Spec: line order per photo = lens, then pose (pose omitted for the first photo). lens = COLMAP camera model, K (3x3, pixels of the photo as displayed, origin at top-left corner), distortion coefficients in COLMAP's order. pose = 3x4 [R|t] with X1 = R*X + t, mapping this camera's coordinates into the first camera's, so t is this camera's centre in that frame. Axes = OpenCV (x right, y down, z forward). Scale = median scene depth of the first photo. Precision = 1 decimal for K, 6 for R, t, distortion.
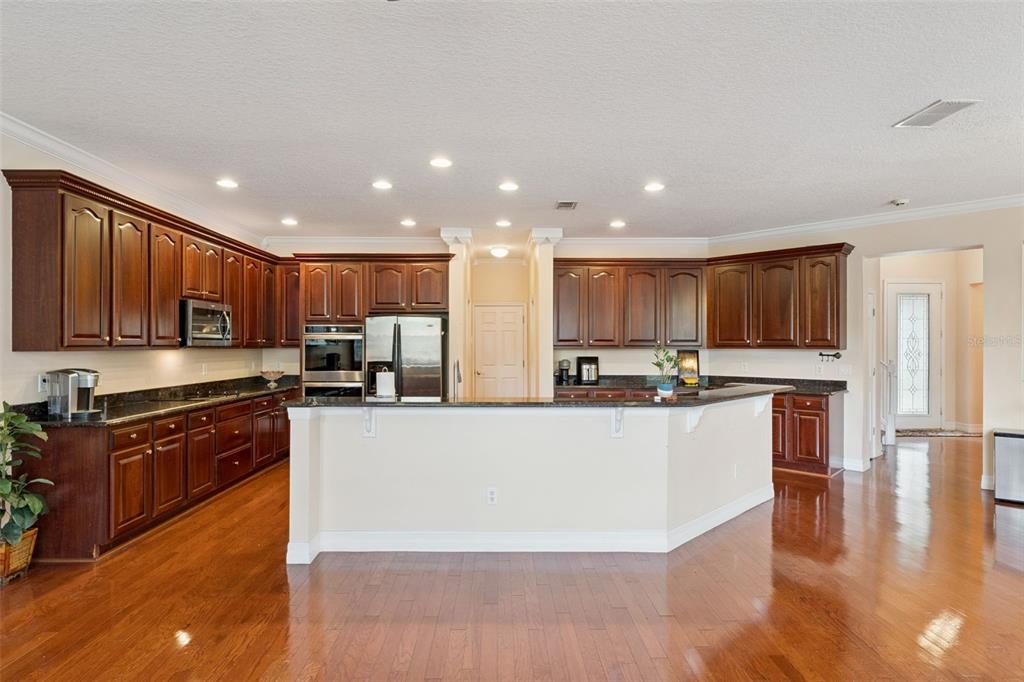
lens RADIAL K [[569.4, 0, 510.1], [0, 569.4, 342.6], [0, 0, 1]] dist [0.001213, 0.000381]
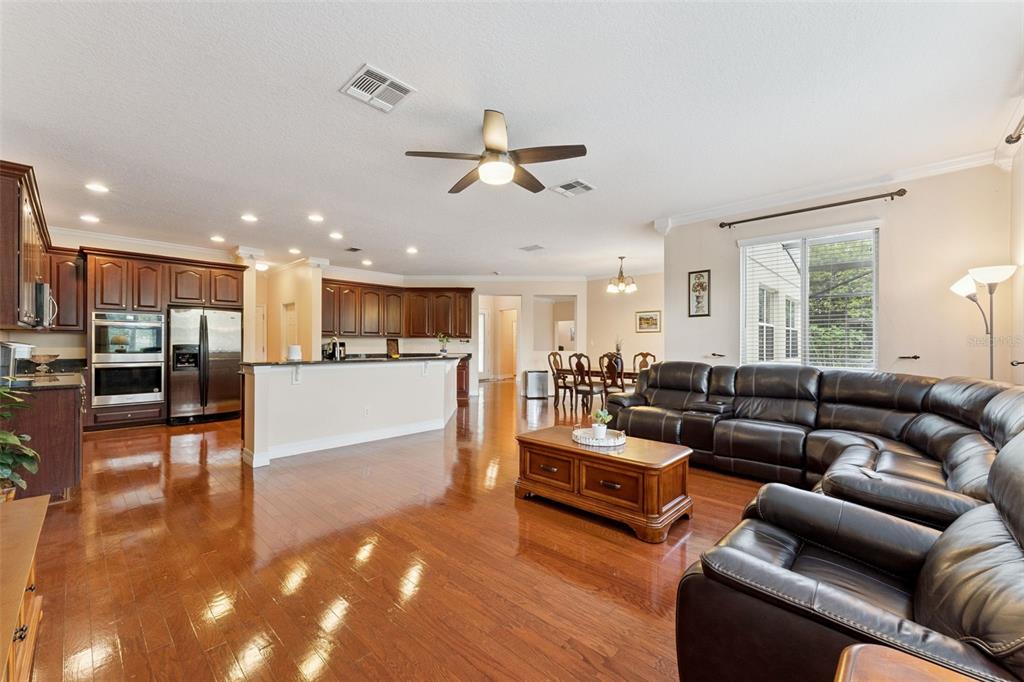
lens RADIAL K [[418.0, 0, 514.4], [0, 418.0, 339.8], [0, 0, 1]] dist [-0.000341, 0.000123]
pose [[0.684017, 0.007567, 0.729427, -0.412077], [-0.003384, 0.999968, -0.007201, 0.027000], [-0.729458, 0.002457, 0.684021, -0.161013]]
